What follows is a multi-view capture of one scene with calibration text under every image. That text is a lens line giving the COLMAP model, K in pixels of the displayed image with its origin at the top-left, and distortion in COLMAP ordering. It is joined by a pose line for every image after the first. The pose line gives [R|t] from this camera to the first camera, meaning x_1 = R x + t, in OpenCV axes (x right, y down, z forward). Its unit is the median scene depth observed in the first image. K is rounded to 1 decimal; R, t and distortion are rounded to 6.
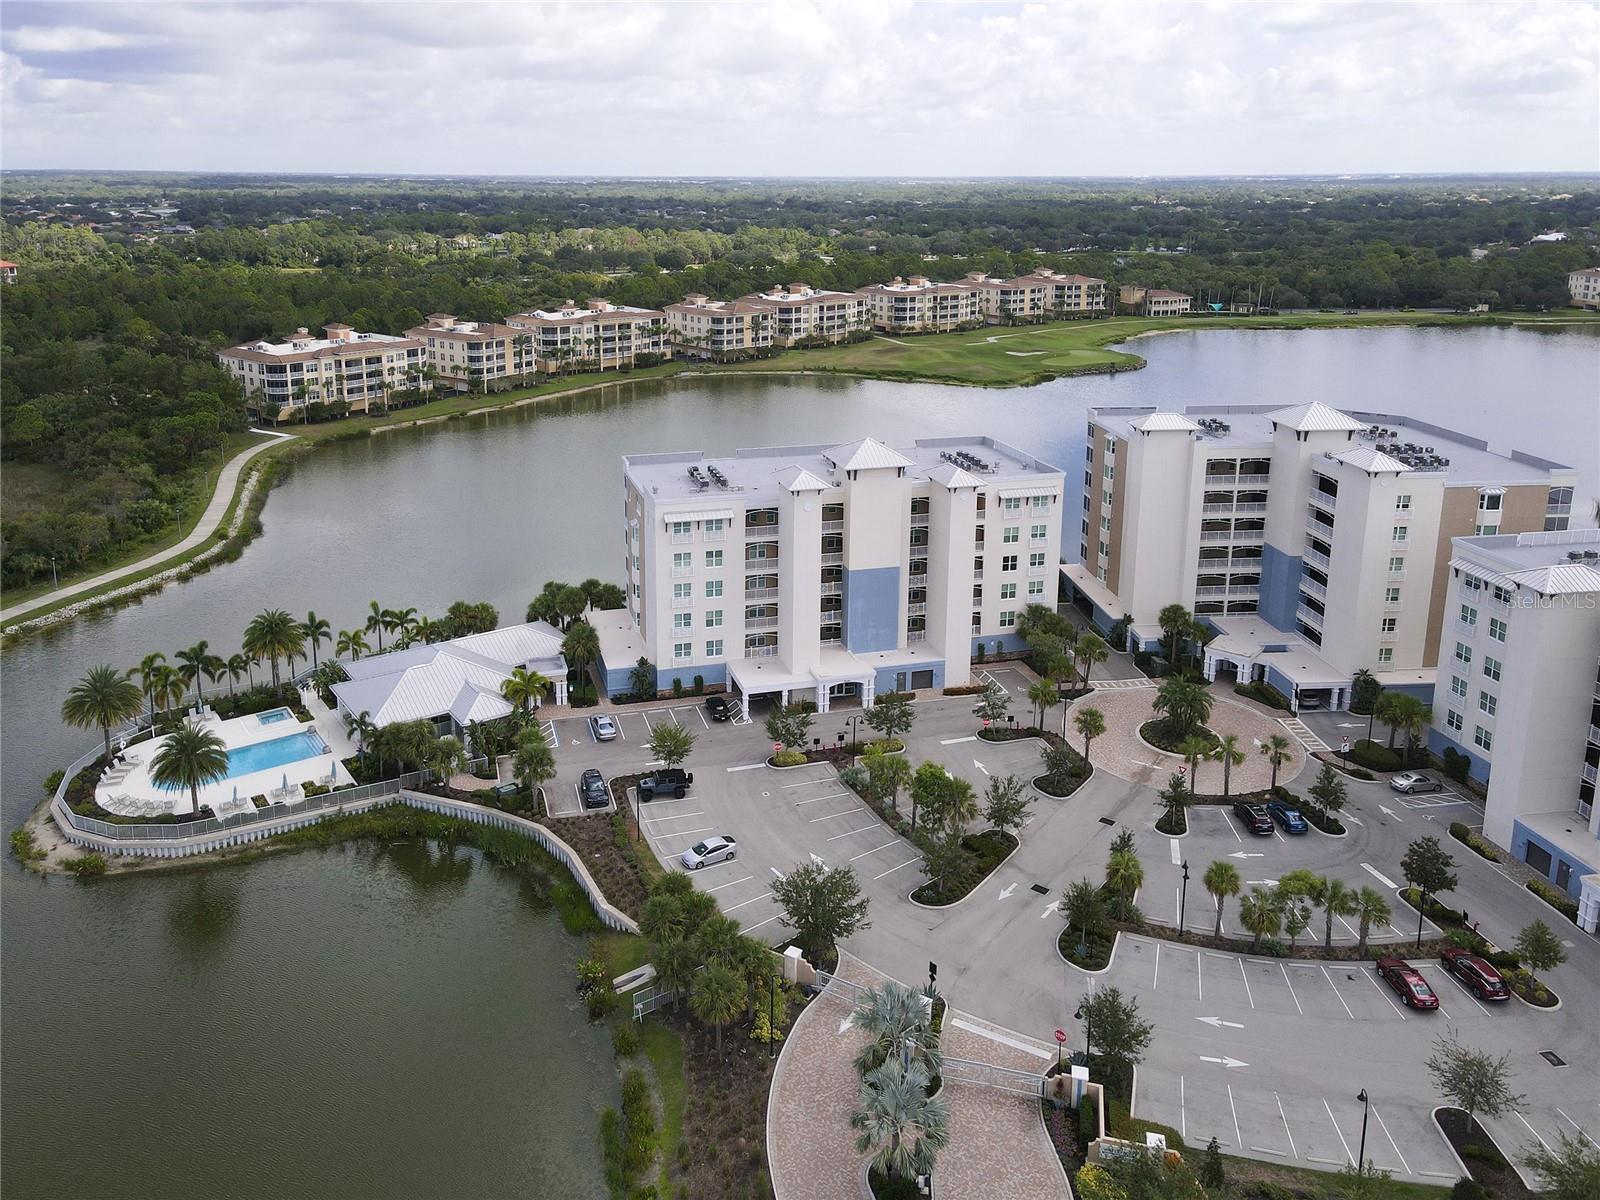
lens RADIAL K [[1232.1, 0, 714.1], [0, 1232.1, 425.0], [0, 0, 1]] dist [-0.003259, 0.037755]
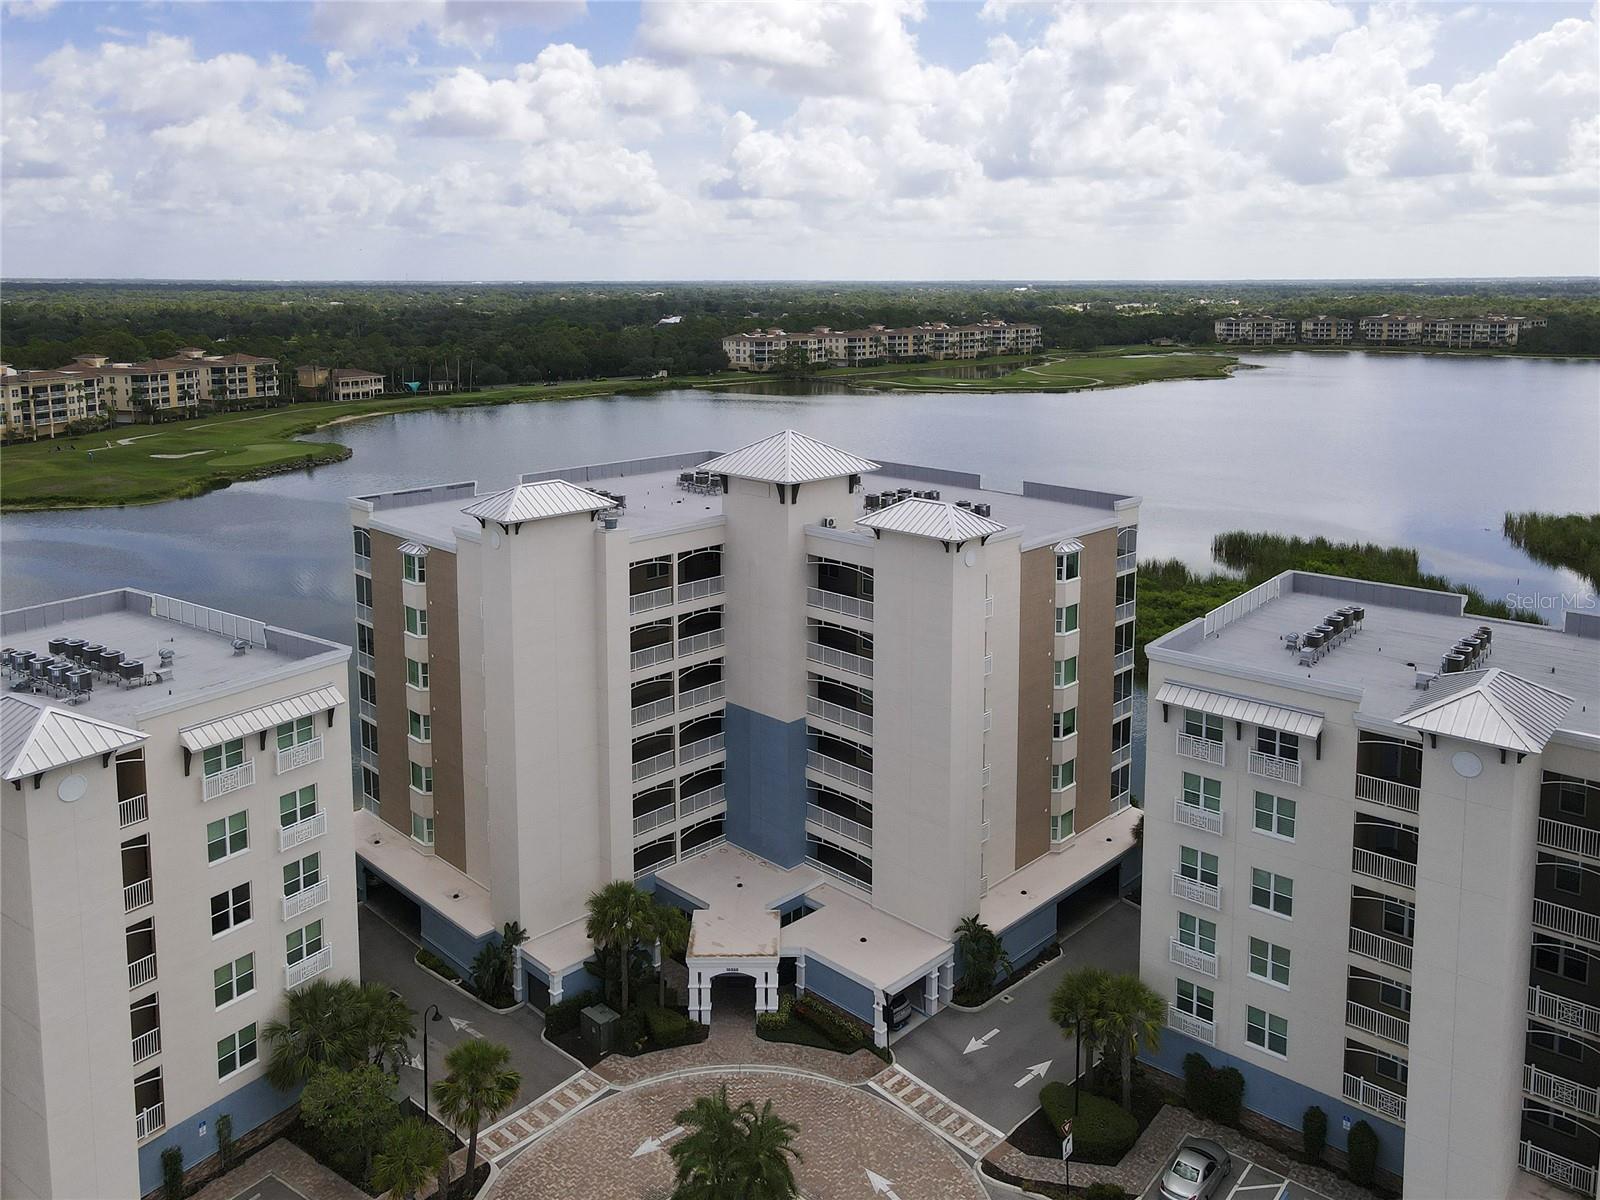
lens RADIAL K [[1254.5, 0, 812.7], [0, 1254.5, 431.5], [0, 0, 1]] dist [0.004455, 0.050076]
pose [[0.748711, -0.080992, 0.657931, 0.125692], [0.133861, 0.990534, -0.030395, -0.000320], [-0.649241, 0.110828, 0.752465, 0.557432]]
